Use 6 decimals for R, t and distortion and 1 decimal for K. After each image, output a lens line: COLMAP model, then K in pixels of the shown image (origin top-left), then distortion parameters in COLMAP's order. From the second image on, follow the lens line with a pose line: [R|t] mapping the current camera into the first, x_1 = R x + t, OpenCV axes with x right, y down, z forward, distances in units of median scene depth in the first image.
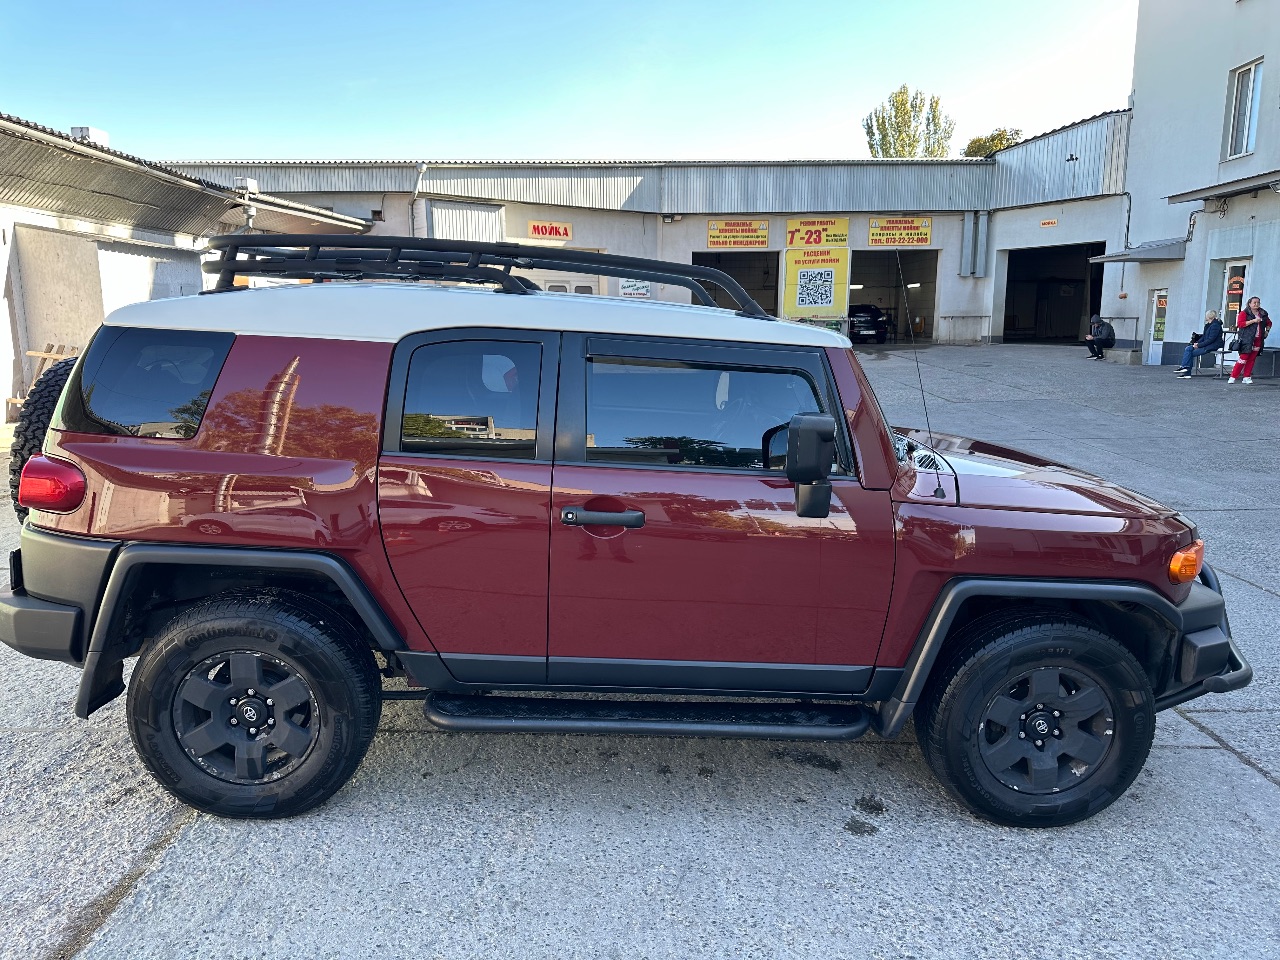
lens RADIAL K [[912.6, 0, 637.8], [0, 912.6, 484.5], [0, 0, 1]] dist [0.002300, -0.001650]
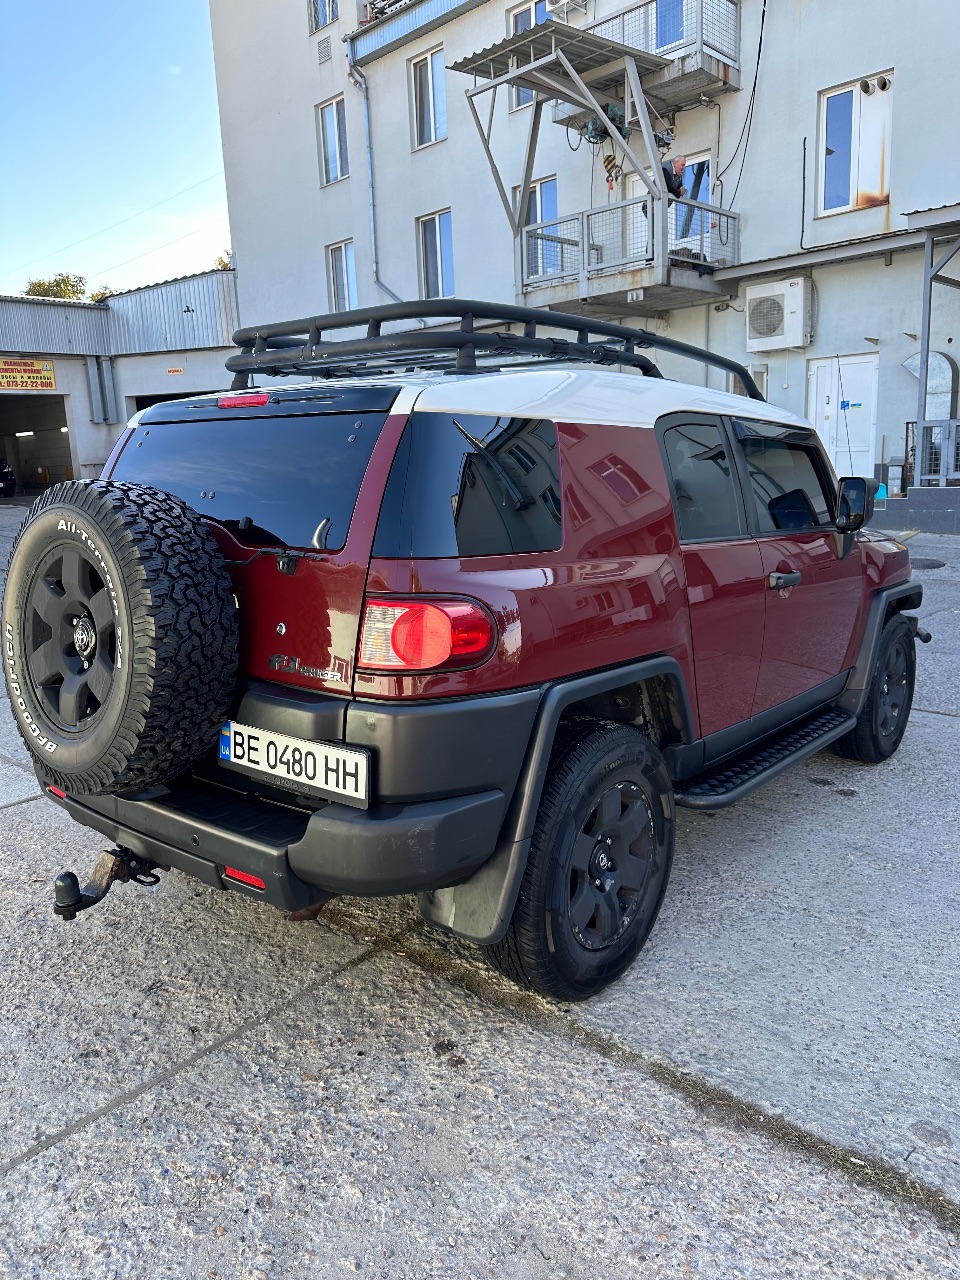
lens RADIAL K [[924.4, 0, 461.3], [0, 924.4, 632.8], [0, 0, 1]] dist [0.003372, -0.006759]
pose [[0.667324, -0.168360, 0.725488, -0.139252], [0.175282, 0.982255, 0.066718, -0.005300], [-0.723847, 0.082642, 0.684993, 0.060796]]
